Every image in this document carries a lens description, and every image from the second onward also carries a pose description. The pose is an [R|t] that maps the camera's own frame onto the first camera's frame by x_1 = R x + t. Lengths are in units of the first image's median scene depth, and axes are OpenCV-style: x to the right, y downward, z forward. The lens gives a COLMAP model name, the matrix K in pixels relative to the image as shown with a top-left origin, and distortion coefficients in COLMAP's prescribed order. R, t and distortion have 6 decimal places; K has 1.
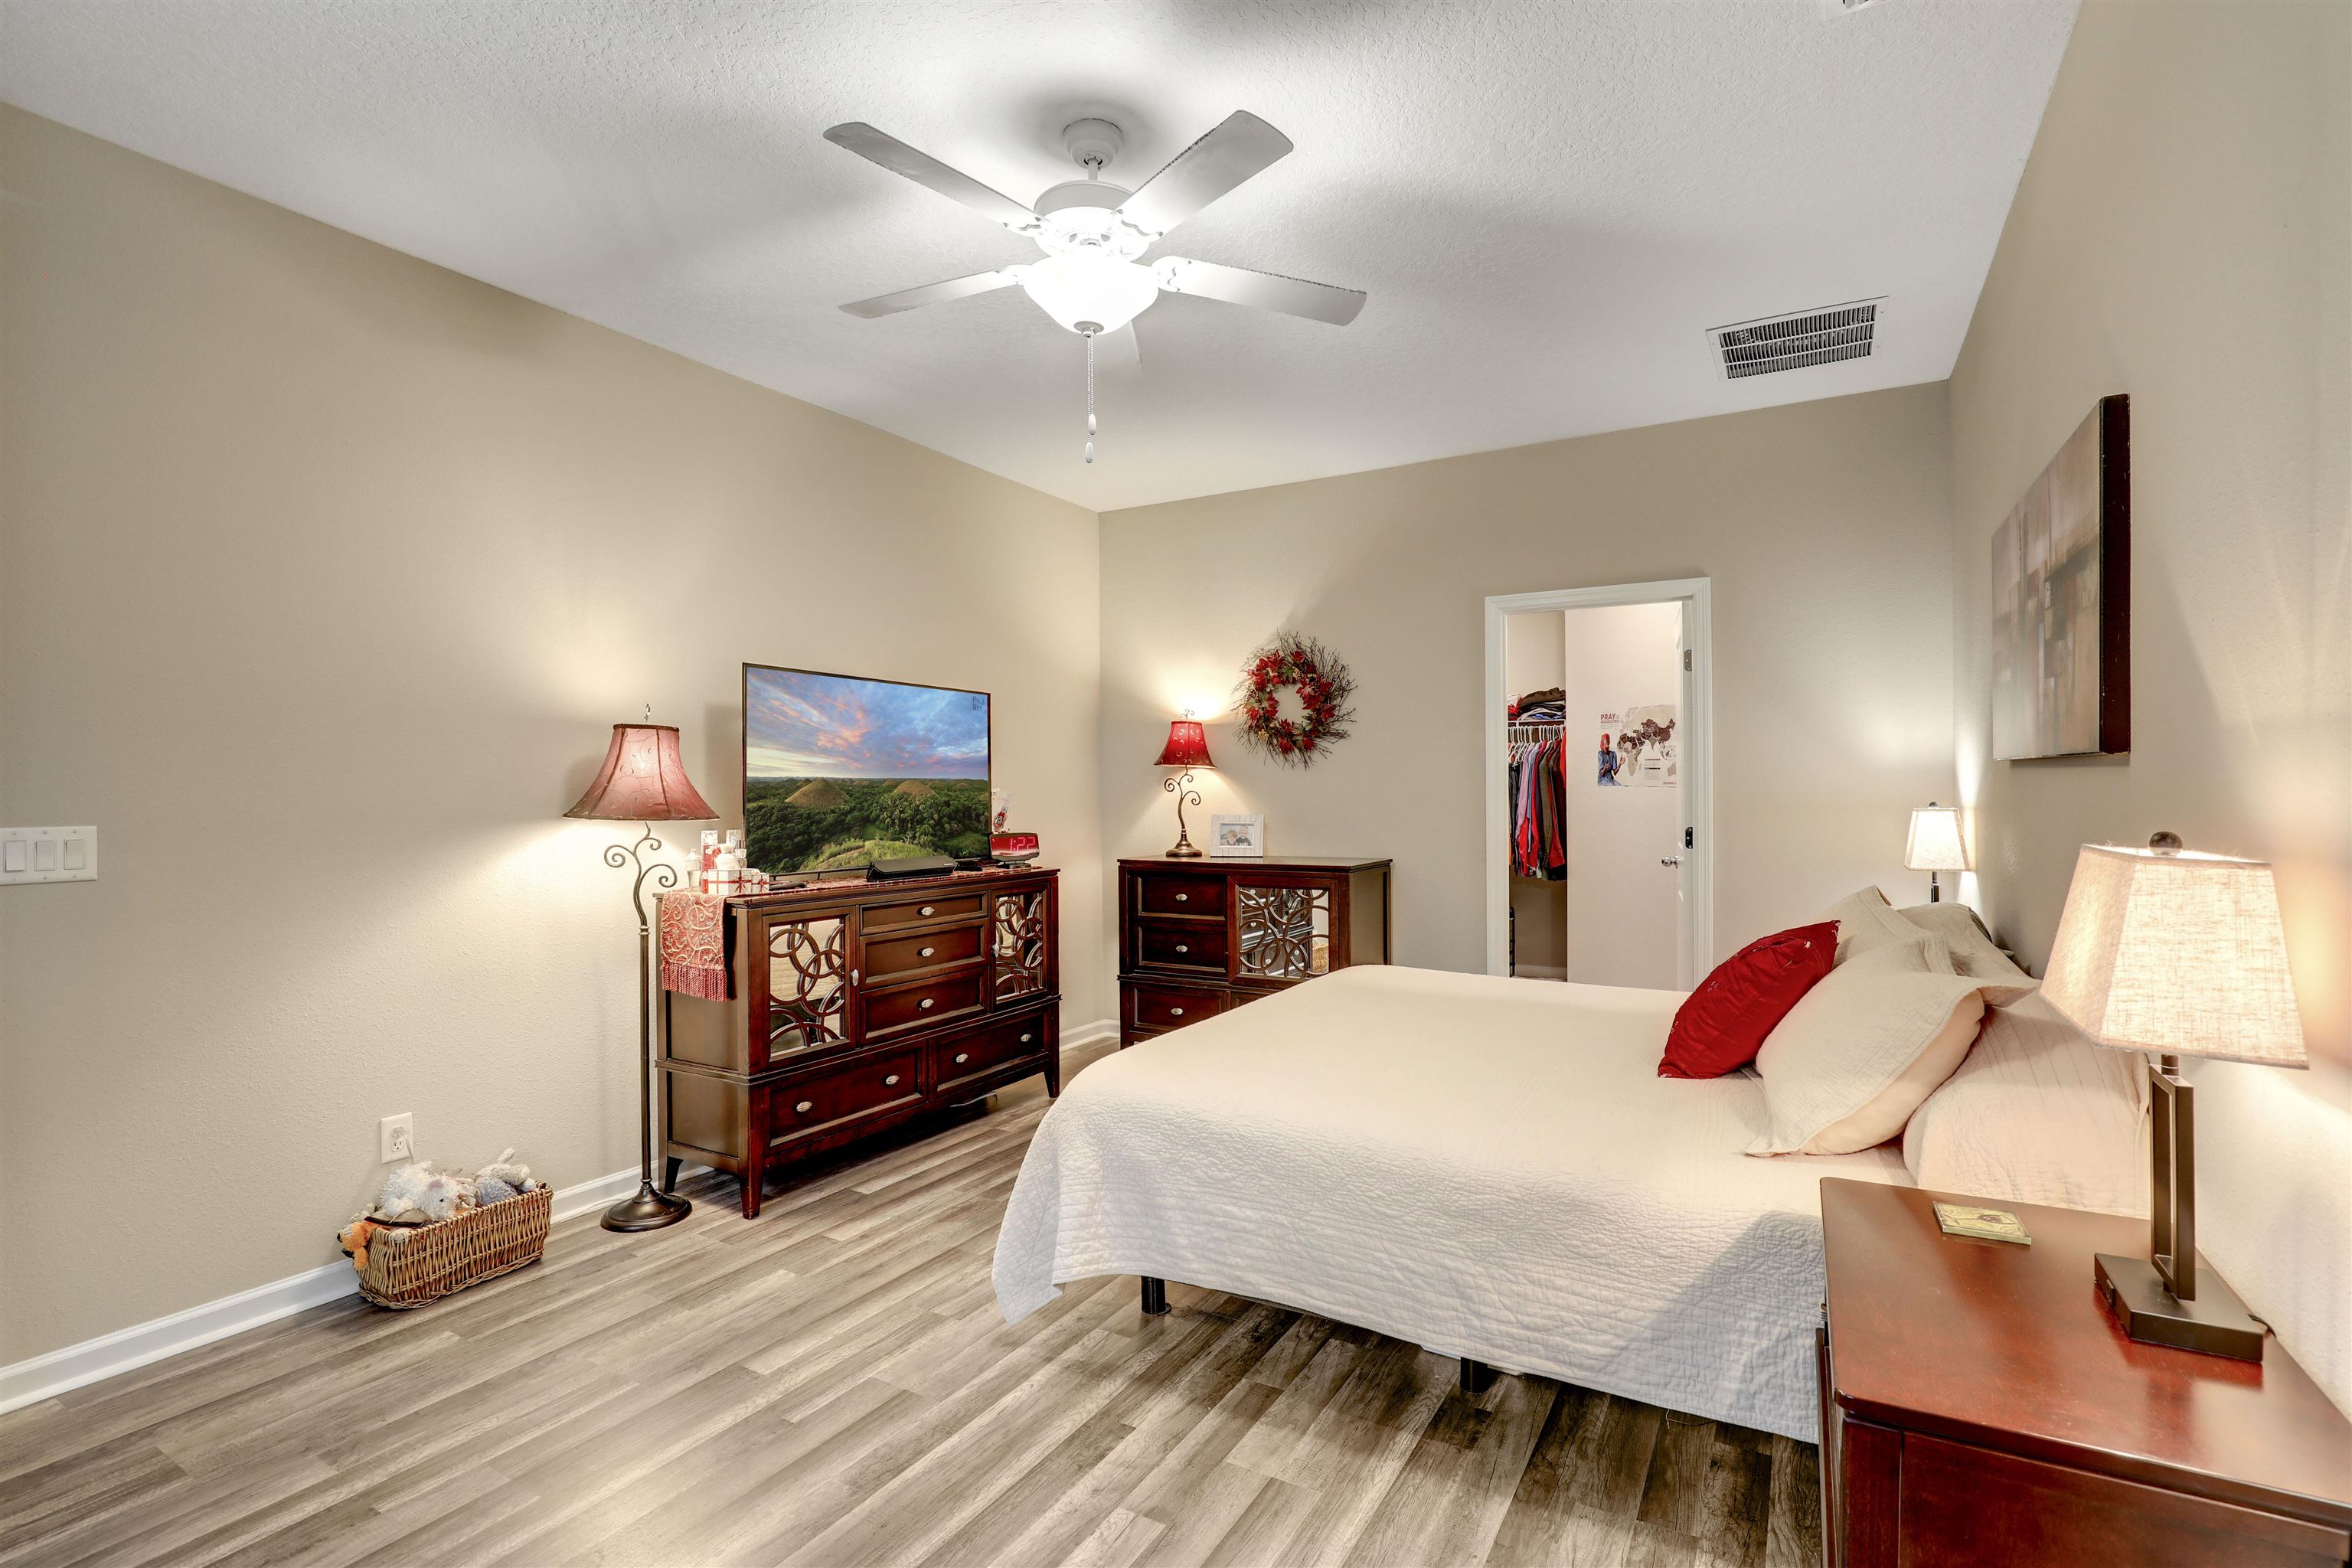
lens RADIAL K [[1079.5, 0, 1224.3], [0, 1079.5, 788.2], [0, 0, 1]] dist [-0.034250, 0.002791]
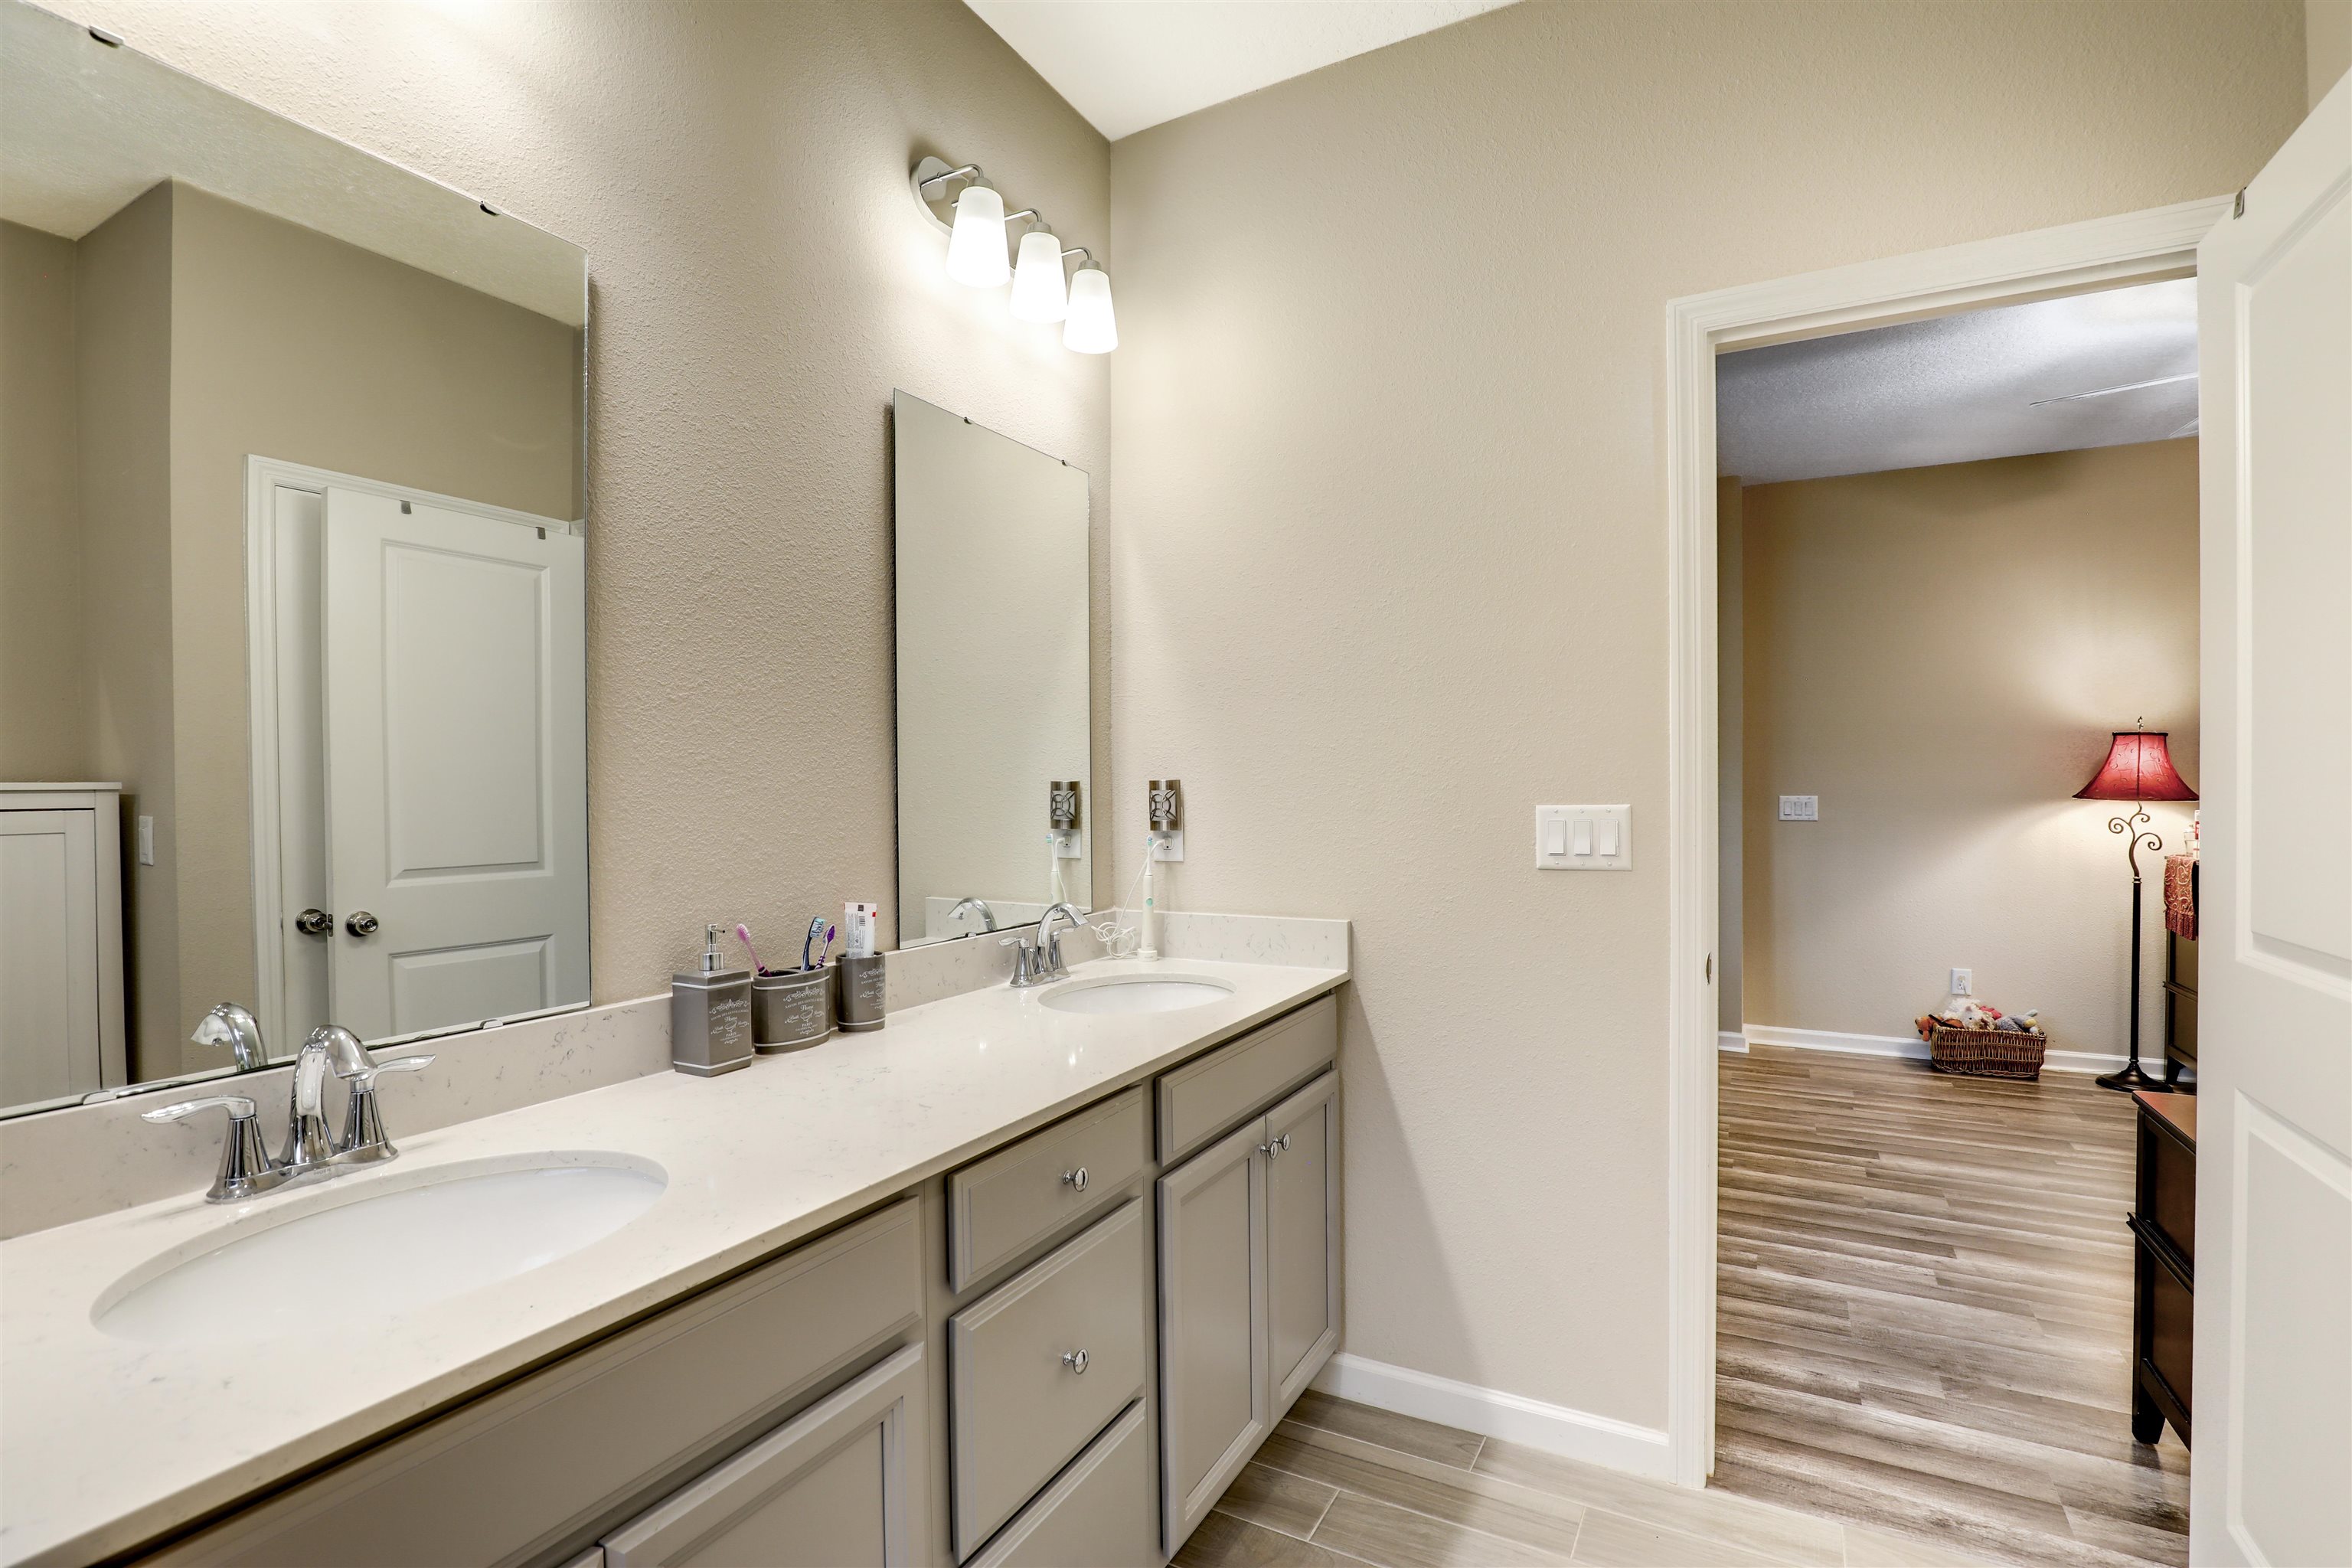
lens RADIAL K [[1079.5, 0, 1175.8], [0, 1079.5, 803.2], [0, 0, 1]] dist [-0.034250, 0.002791]
pose [[0.011595, 0.026887, -0.999571, 0.853681], [0.009607, 0.999589, 0.026999, -0.016059], [0.999887, -0.009916, 0.011332, -0.276076]]
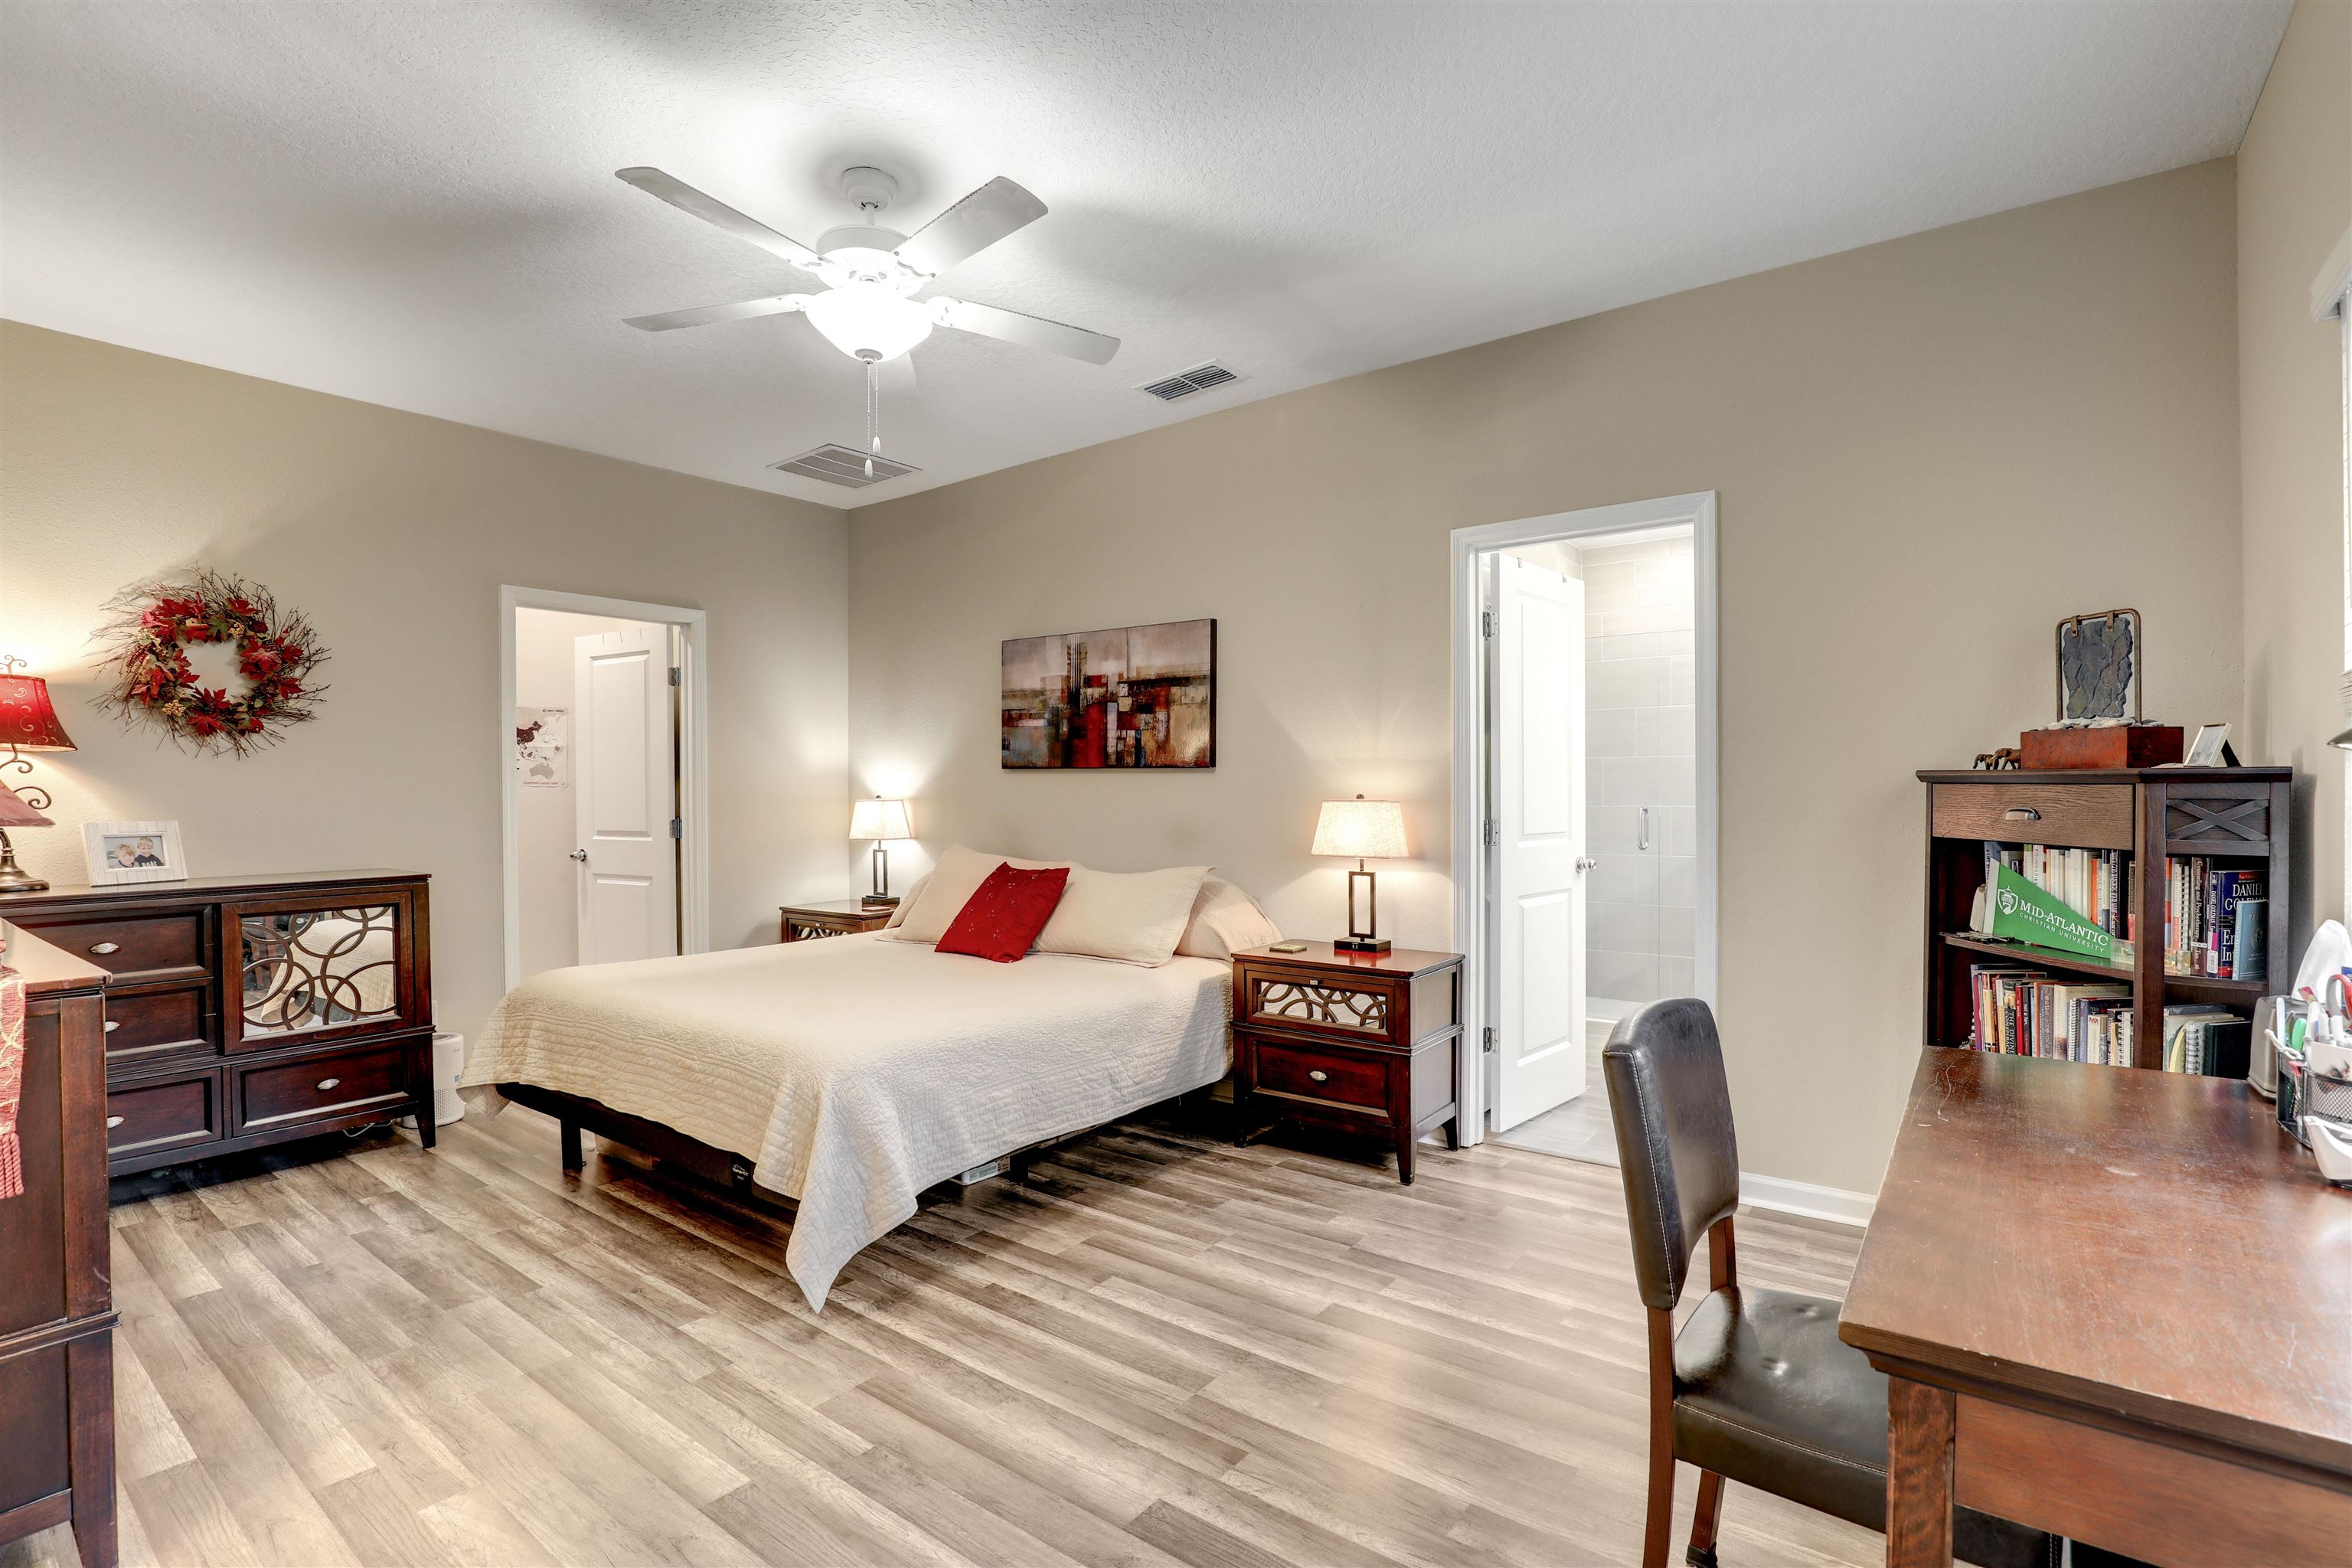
lens RADIAL K [[1079.5, 0, 1178.9], [0, 1079.5, 789.8], [0, 0, 1]] dist [-0.034250, 0.002791]
pose [[0.139216, 0.005160, 0.990249, -0.907169], [0.002559, 0.999981, -0.005571, 0.016079], [-0.990259, 0.003309, 0.139200, 0.417583]]
